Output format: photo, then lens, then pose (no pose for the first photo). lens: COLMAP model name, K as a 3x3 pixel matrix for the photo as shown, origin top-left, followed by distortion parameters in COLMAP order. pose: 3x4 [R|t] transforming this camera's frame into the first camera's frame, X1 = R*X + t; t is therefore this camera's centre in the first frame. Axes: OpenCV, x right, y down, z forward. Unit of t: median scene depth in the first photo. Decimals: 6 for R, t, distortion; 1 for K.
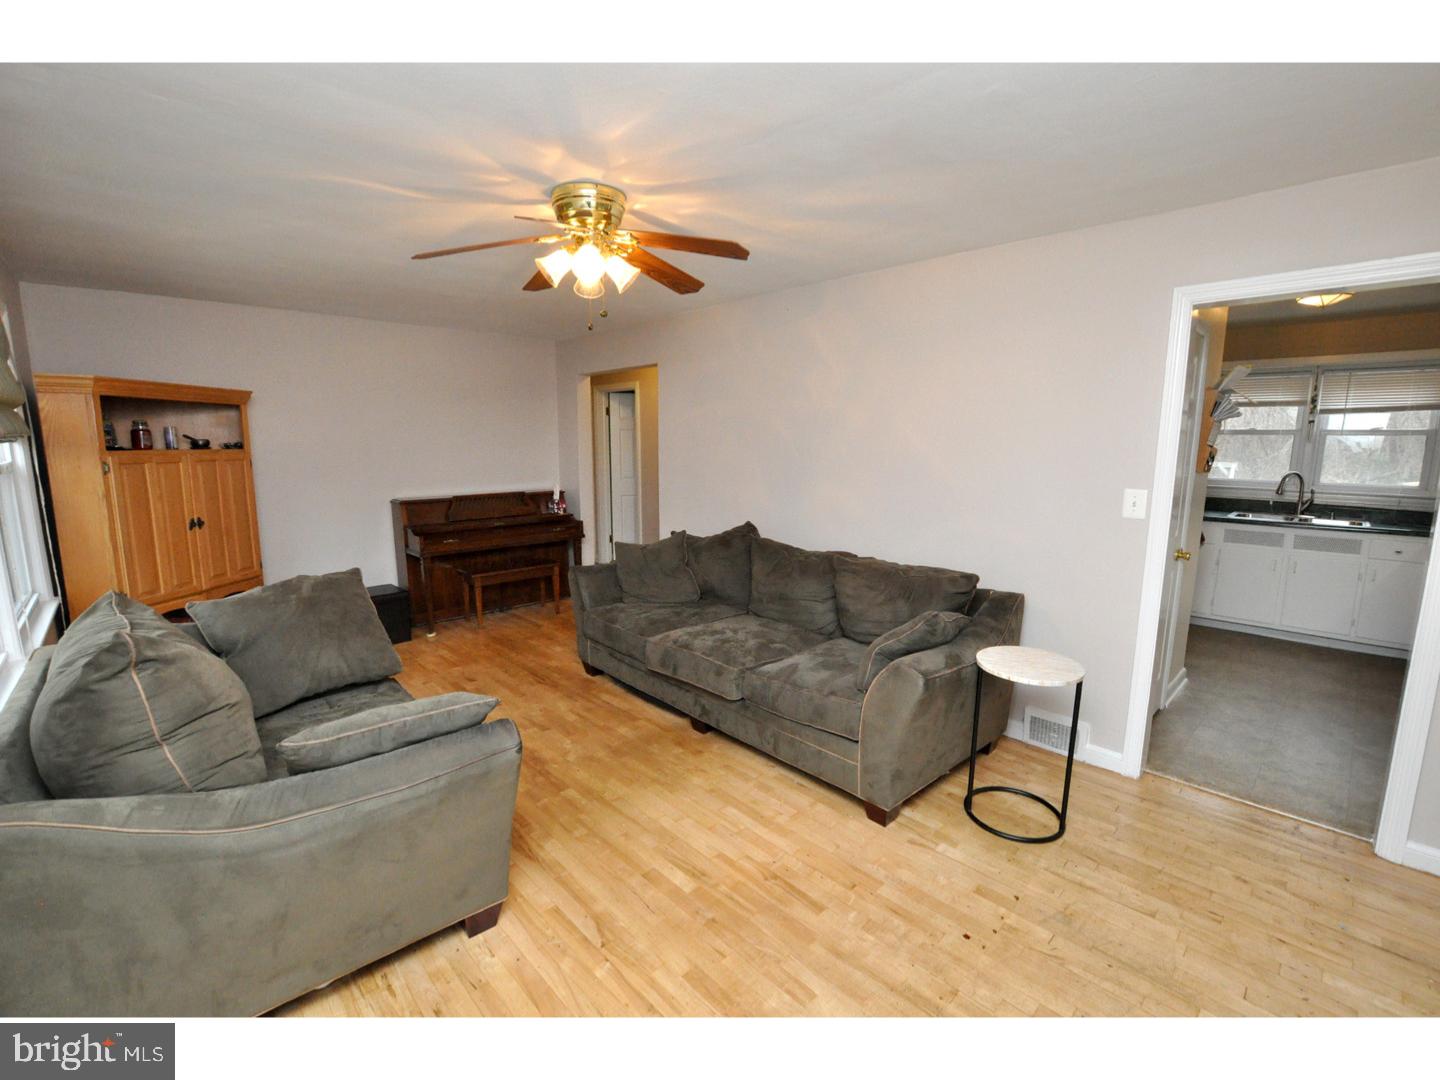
lens RADIAL K [[631.7, 0, 717.2], [0, 631.7, 543.7], [0, 0, 1]] dist [-0.033158, 0.004650]
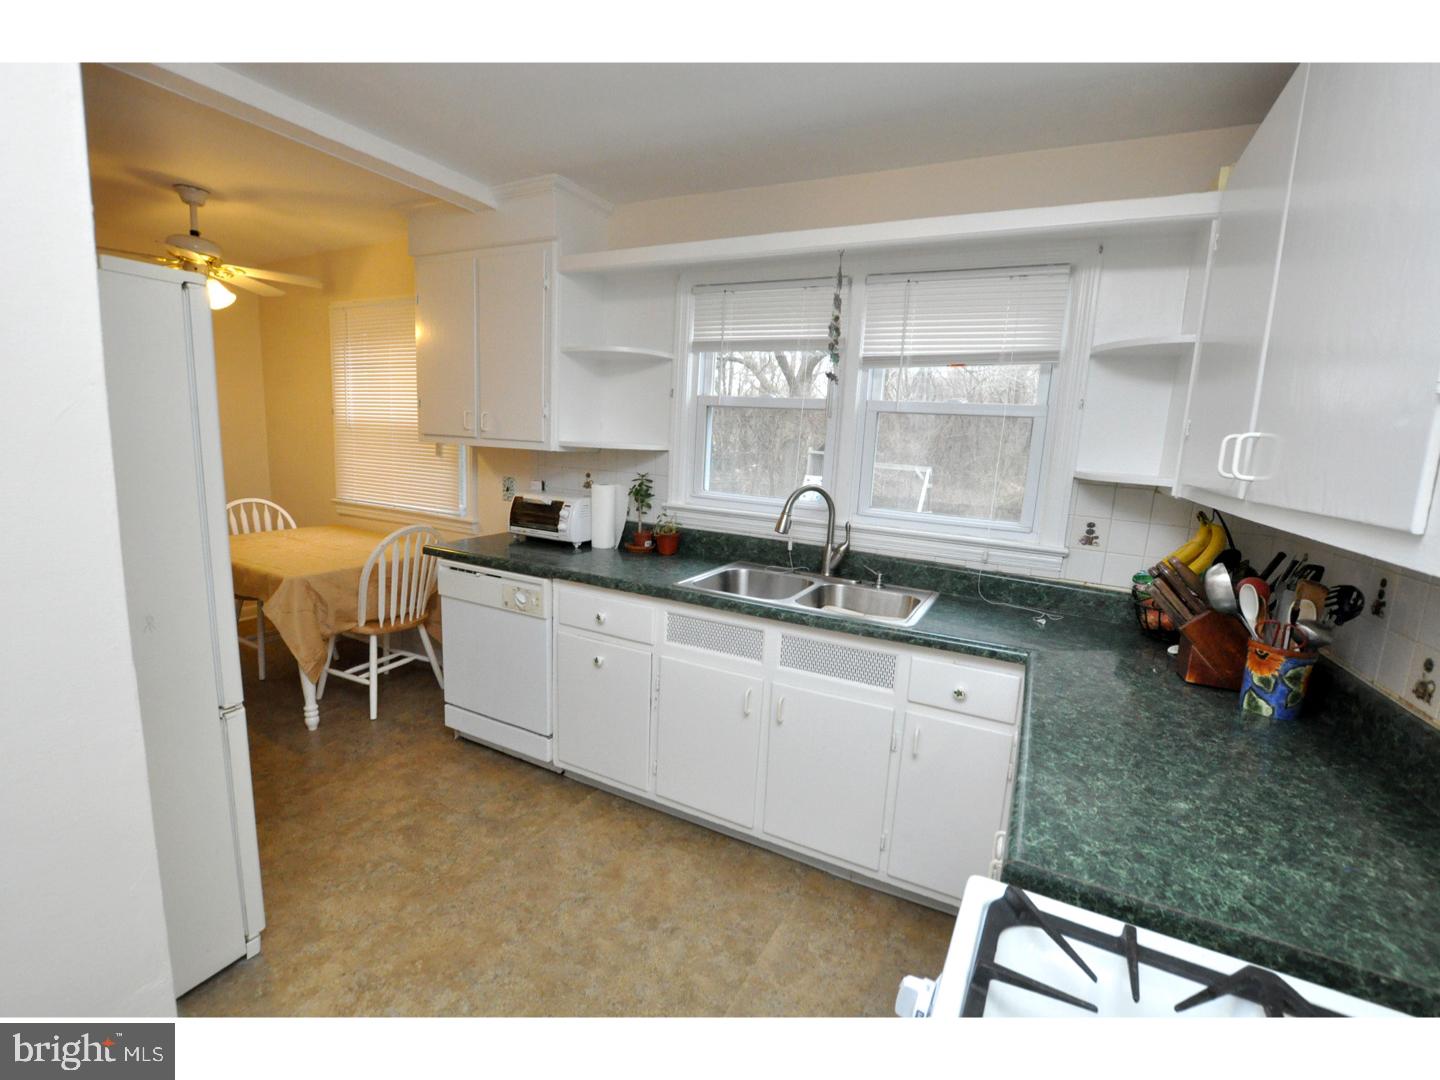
lens RADIAL K [[631.7, 0, 725.6], [0, 631.7, 540.2], [0, 0, 1]] dist [-0.033158, 0.004650]
pose [[0.944140, -0.000221, 0.329545, 0.714125], [-0.002642, 0.999963, 0.008239, -0.078368], [-0.329535, -0.008649, 0.944104, 0.565101]]
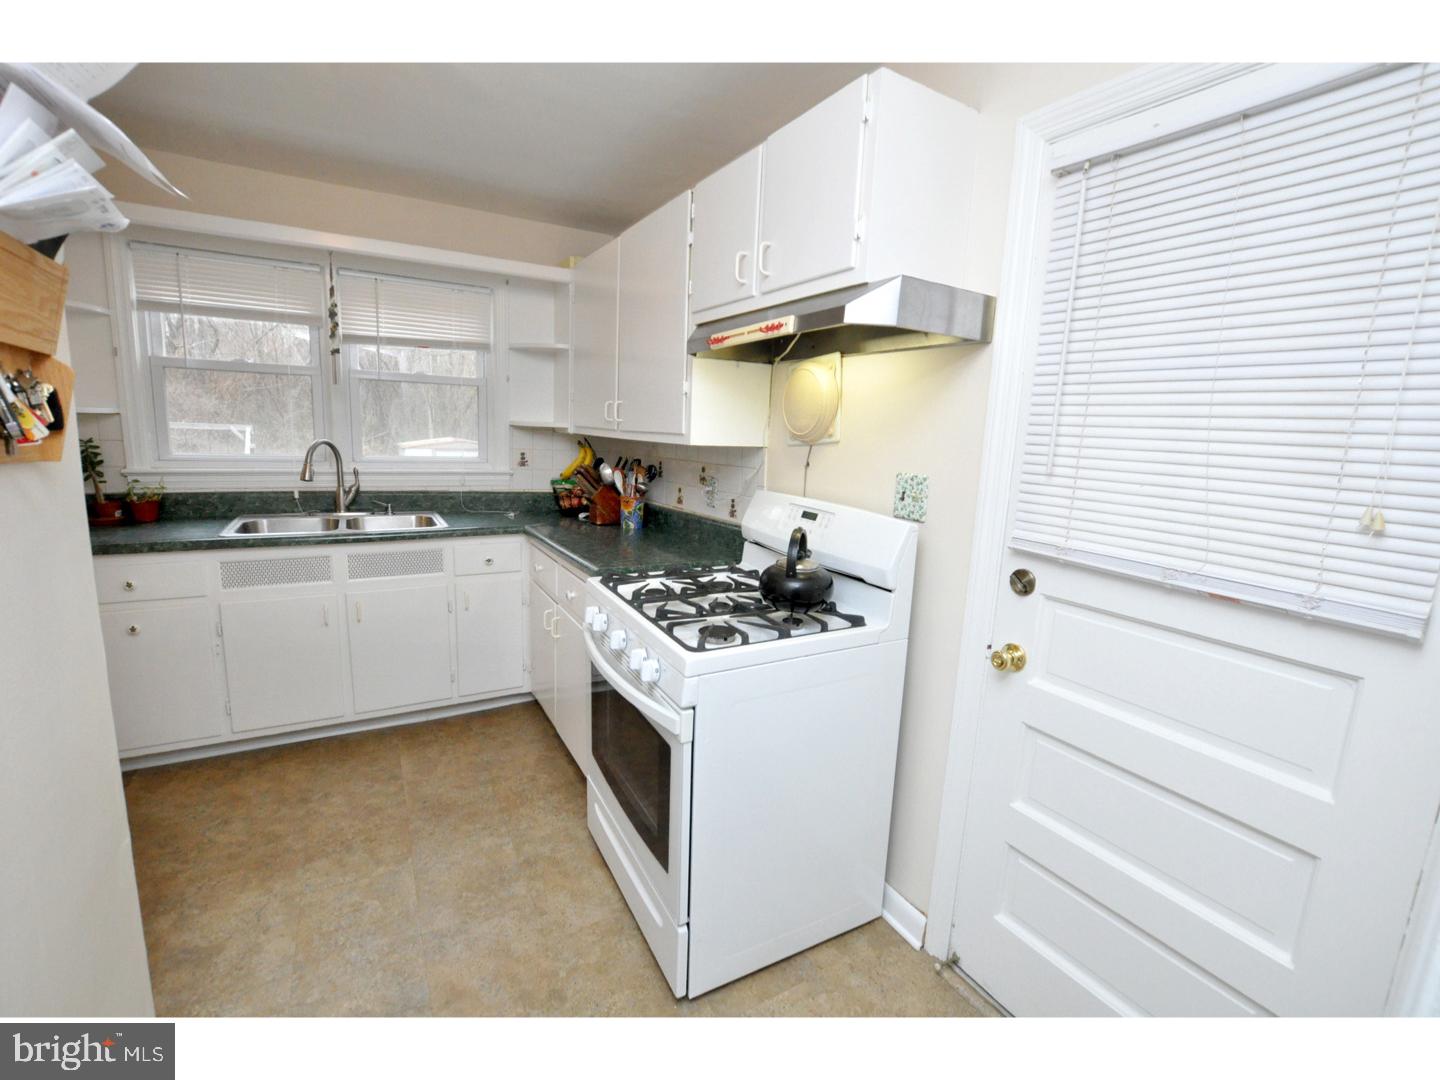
lens RADIAL K [[631.7, 0, 723.4], [0, 631.7, 534.4], [0, 0, 1]] dist [-0.033158, 0.004650]
pose [[0.235885, -0.152596, 0.959725, 0.455920], [0.110090, 0.985433, 0.129625, -0.063897], [-0.965525, 0.075079, 0.249248, 0.502734]]
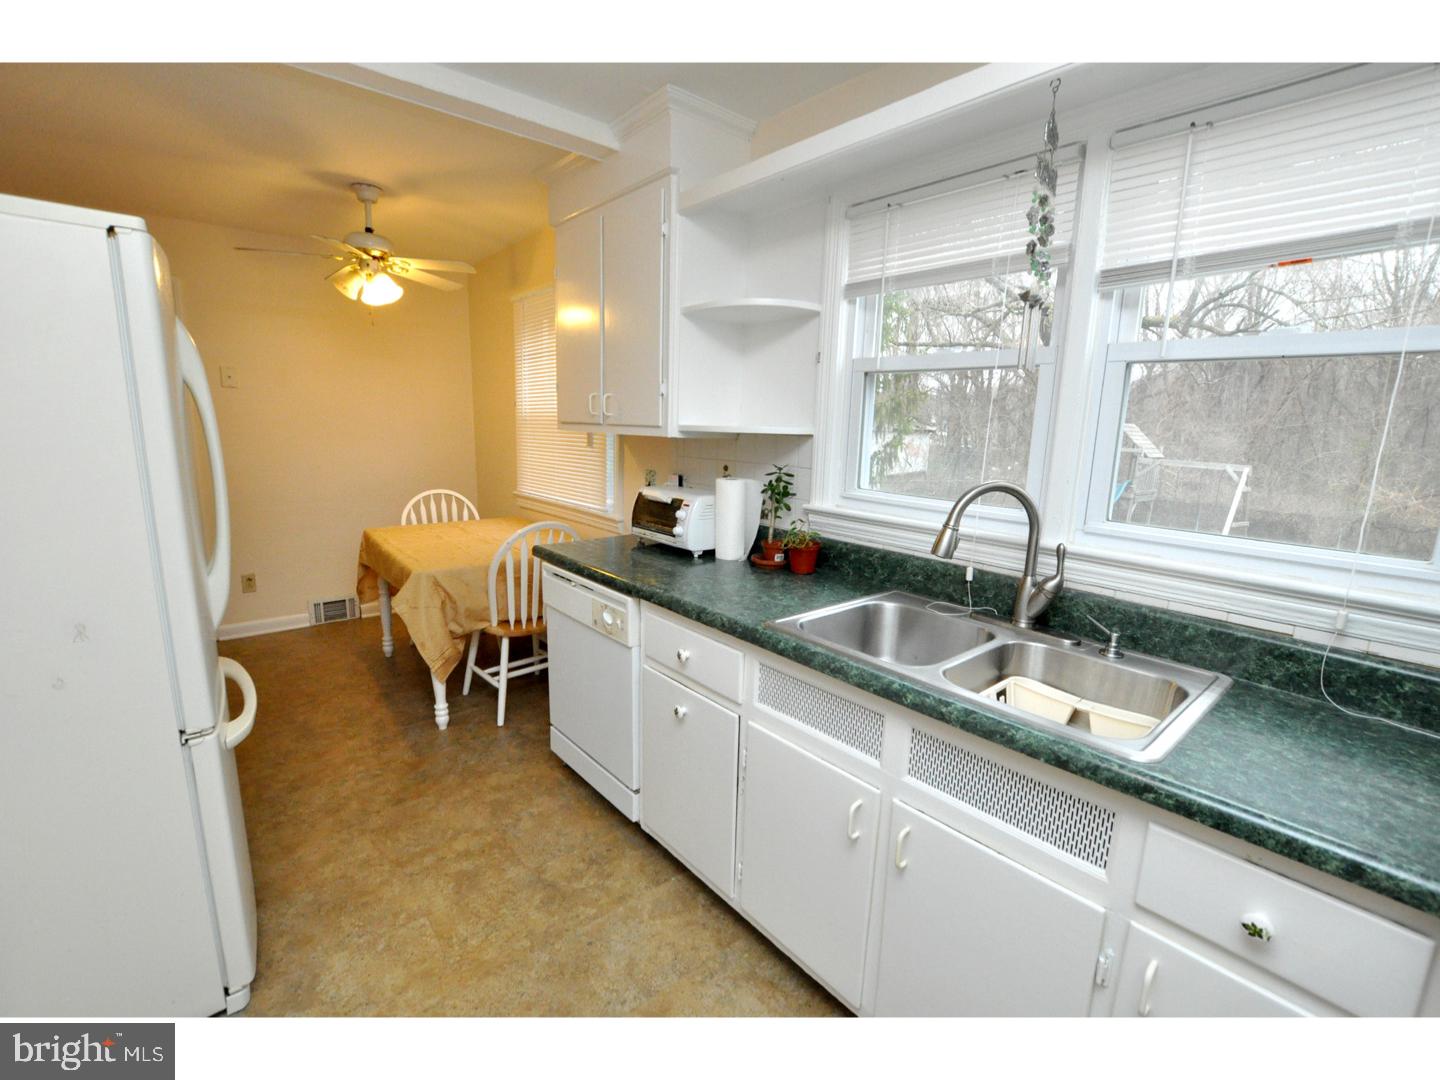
lens RADIAL K [[631.7, 0, 726.5], [0, 631.7, 540.5], [0, 0, 1]] dist [-0.033158, 0.004650]
pose [[0.997795, 0.044067, -0.049623, 0.820468], [-0.043109, 0.998866, 0.020219, -0.089035], [0.050458, -0.018035, 0.998563, 0.690294]]
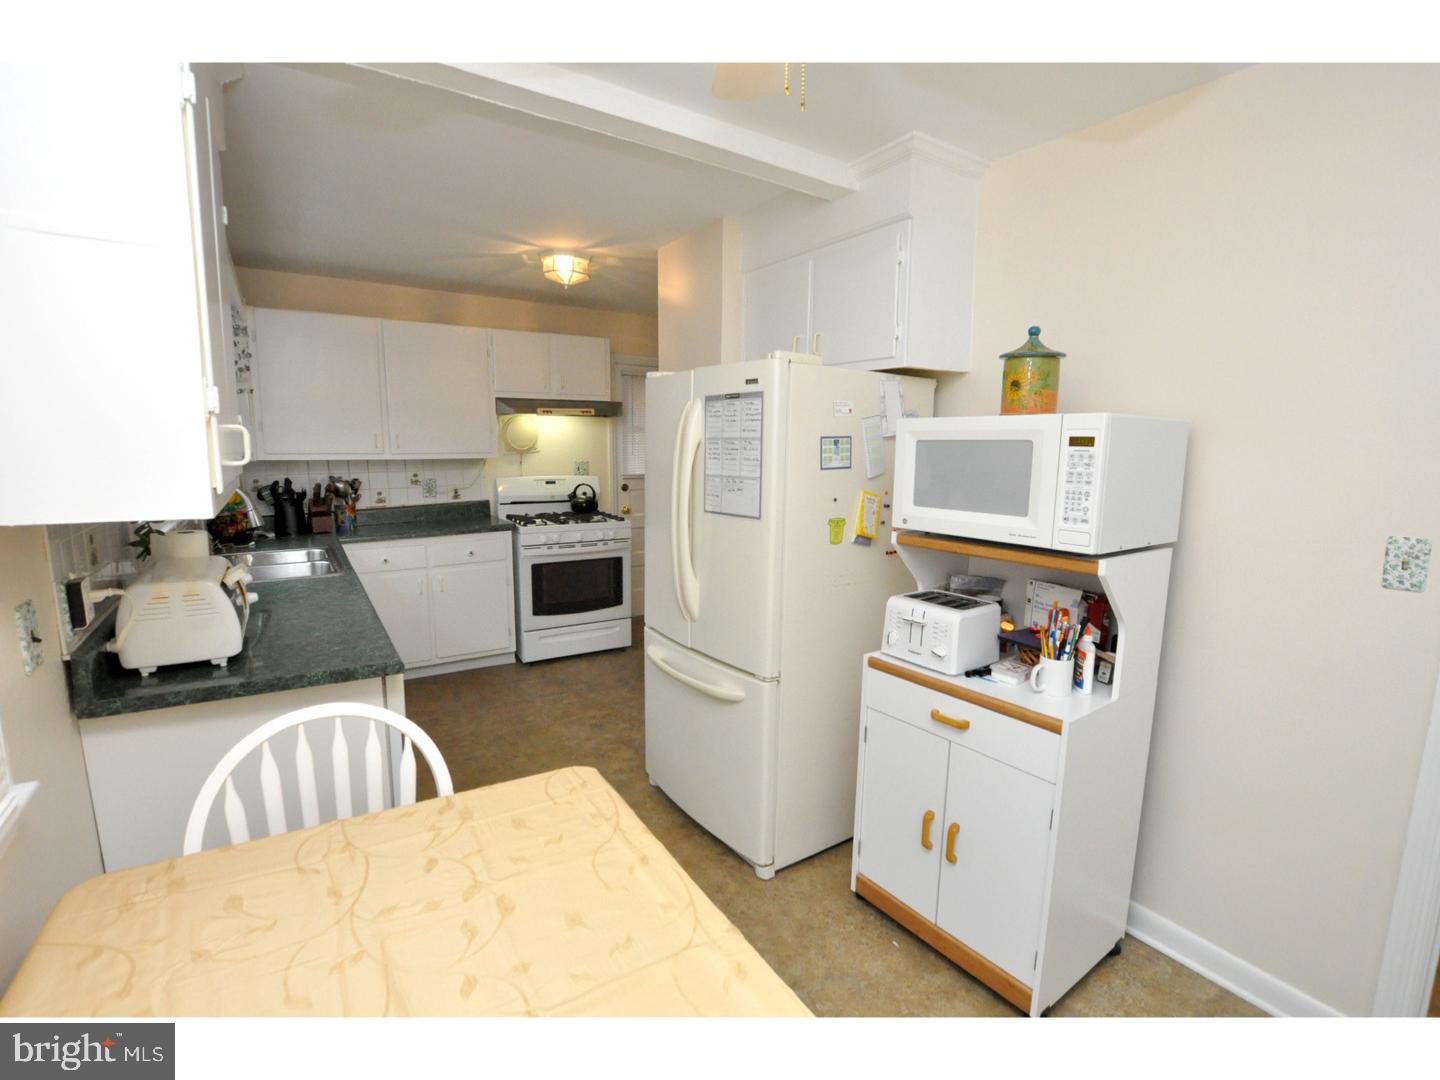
lens RADIAL K [[661.6, 0, 722.4], [0, 661.6, 542.9], [0, 0, 1]] dist [-0.030962, 0.000903]
pose [[-0.984115, -0.035754, 0.173894, 0.421814], [0.019317, 0.952129, 0.305084, -0.227823], [-0.176477, 0.303597, -0.936314, 1.449541]]
